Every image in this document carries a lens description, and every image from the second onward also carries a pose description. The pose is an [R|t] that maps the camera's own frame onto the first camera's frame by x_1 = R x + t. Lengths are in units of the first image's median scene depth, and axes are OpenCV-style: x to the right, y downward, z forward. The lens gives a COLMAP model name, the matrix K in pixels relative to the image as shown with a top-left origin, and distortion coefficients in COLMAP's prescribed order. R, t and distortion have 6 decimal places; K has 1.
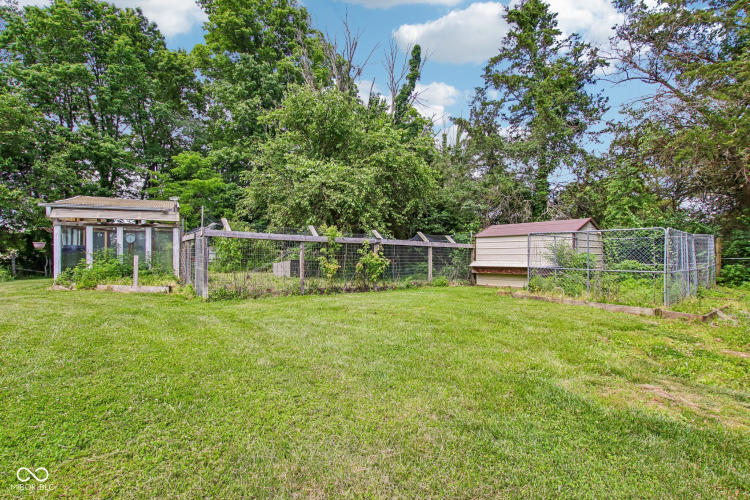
lens RADIAL K [[357.7, 0, 373.1], [0, 357.7, 247.9], [0, 0, 1]] dist [-0.019782, -0.000359]
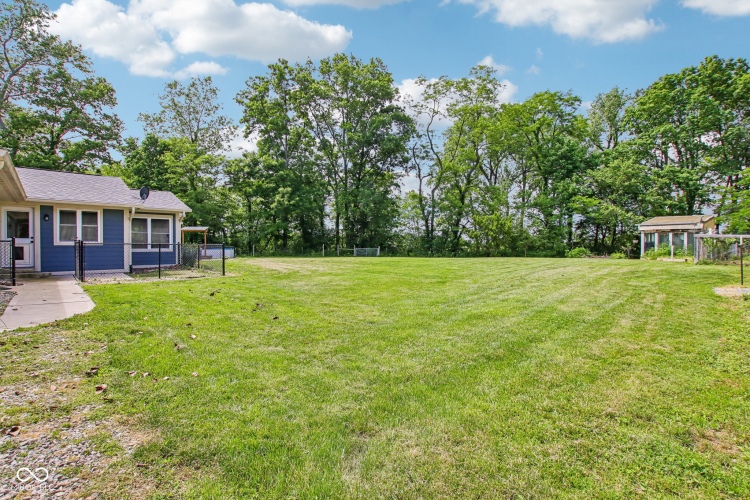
lens RADIAL K [[357.7, 0, 372.9], [0, 357.7, 250.6], [0, 0, 1]] dist [-0.019782, -0.000359]
pose [[0.139293, 0.017679, -0.990093, 1.045209], [-0.009029, 0.999822, 0.016583, 0.026838], [0.990210, 0.006629, 0.139428, -0.978230]]
